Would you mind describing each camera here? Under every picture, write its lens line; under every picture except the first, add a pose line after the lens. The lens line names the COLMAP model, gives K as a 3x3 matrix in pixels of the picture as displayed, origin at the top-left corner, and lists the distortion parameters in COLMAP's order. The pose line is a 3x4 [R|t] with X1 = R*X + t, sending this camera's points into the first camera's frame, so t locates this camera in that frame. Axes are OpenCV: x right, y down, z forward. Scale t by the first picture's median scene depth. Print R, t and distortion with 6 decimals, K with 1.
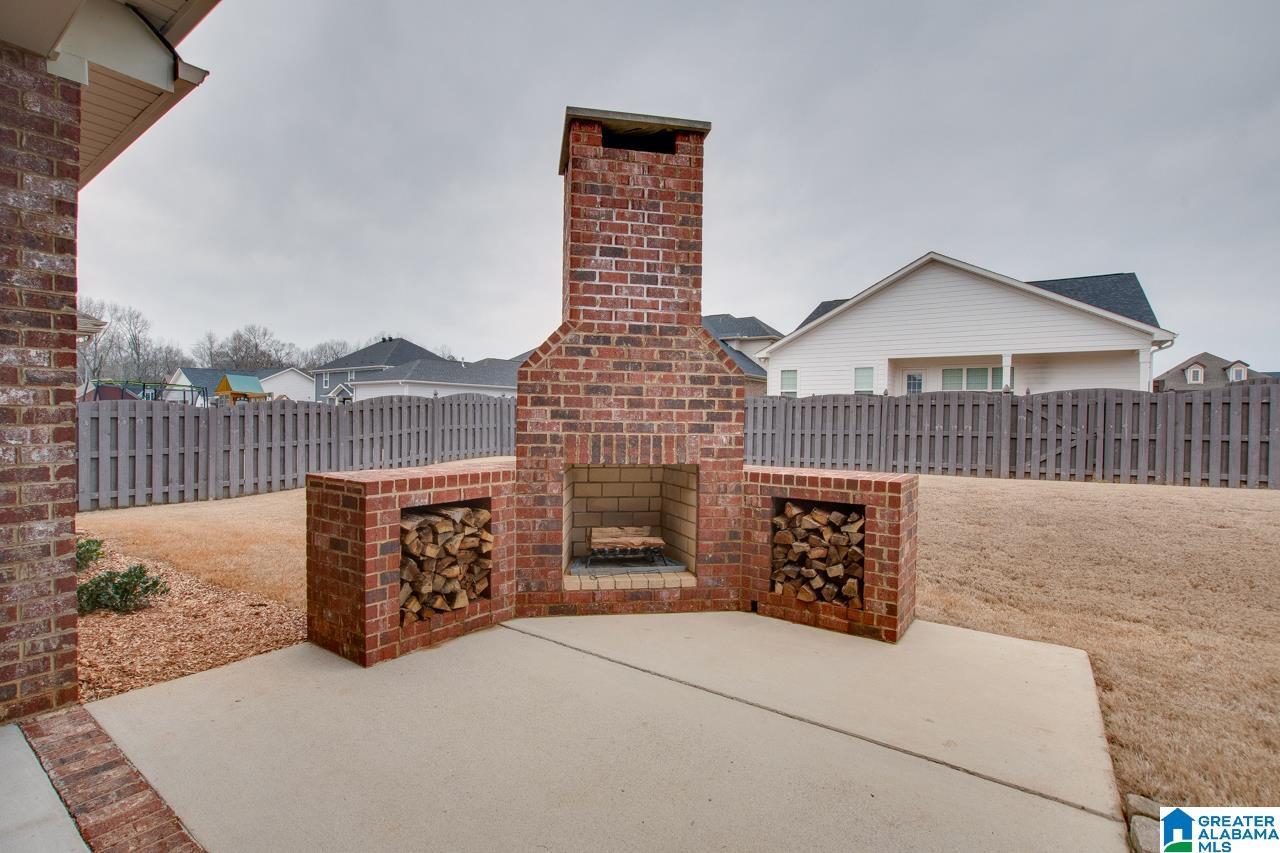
lens RADIAL K [[582.5, 0, 644.9], [0, 582.5, 429.0], [0, 0, 1]] dist [-0.033334, 0.000648]
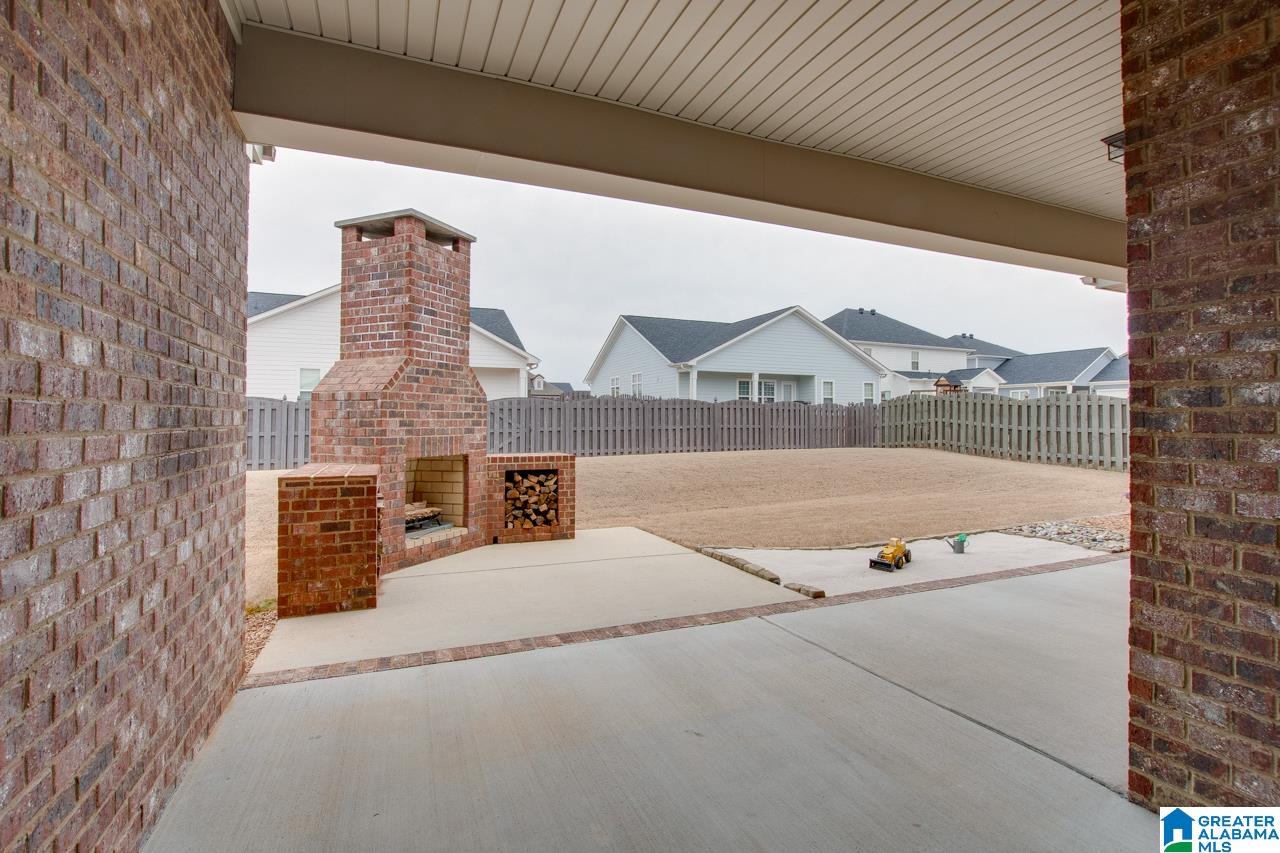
lens RADIAL K [[613.9, 0, 663.0], [0, 613.9, 419.5], [0, 0, 1]] dist [-0.019371, -0.000256]
pose [[0.503997, -0.010702, 0.863639, -1.076866], [0.020165, 0.999796, 0.000621, -0.022513], [-0.863470, 0.017103, 0.504110, -0.278172]]
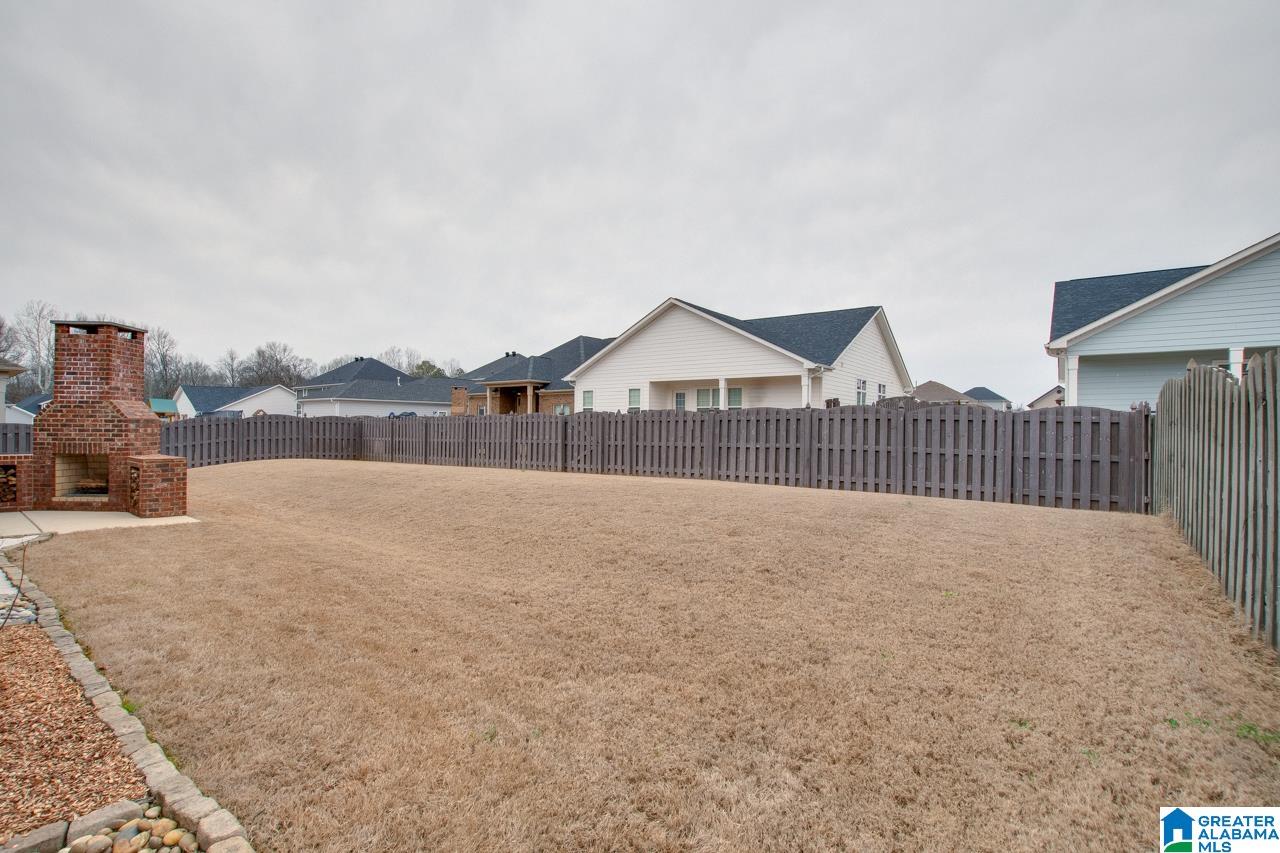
lens RADIAL K [[584.3, 0, 638.8], [0, 584.3, 425.8], [0, 0, 1]] dist [-0.023616, 0.001429]
pose [[0.998080, -0.004412, -0.061780, 2.635948], [0.003105, 0.999770, -0.021241, -0.001985], [0.061860, 0.021008, 0.997864, -1.407629]]
